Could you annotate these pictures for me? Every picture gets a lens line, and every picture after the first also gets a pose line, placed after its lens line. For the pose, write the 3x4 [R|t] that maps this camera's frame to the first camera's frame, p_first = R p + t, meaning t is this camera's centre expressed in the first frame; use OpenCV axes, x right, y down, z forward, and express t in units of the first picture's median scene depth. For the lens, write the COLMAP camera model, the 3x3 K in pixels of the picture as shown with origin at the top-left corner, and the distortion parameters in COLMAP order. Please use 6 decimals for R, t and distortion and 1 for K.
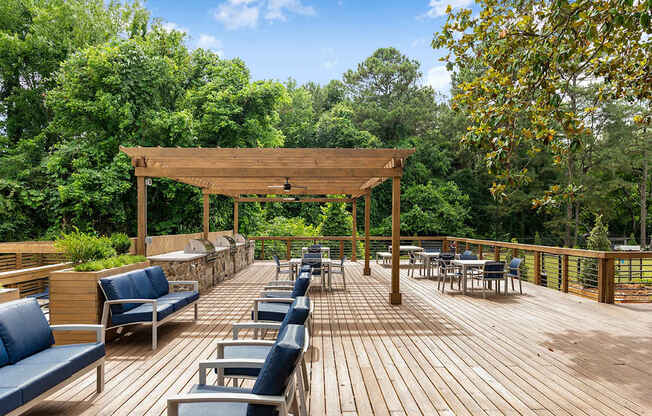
lens RADIAL K [[461.2, 0, 340.2], [0, 461.2, 227.7], [0, 0, 1]] dist [0.150854, -0.000163]
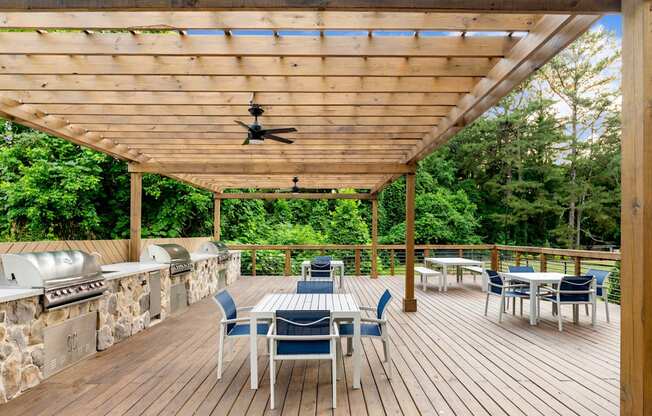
lens RADIAL K [[377.3, 0, 328.6], [0, 377.3, 233.7], [0, 0, 1]] dist [-0.001139, -0.000168]
pose [[0.999015, -0.000178, -0.044367, -0.010080], [-0.000214, 0.999961, -0.008829, 0.003641], [0.044367, 0.008830, 0.998976, 0.224260]]
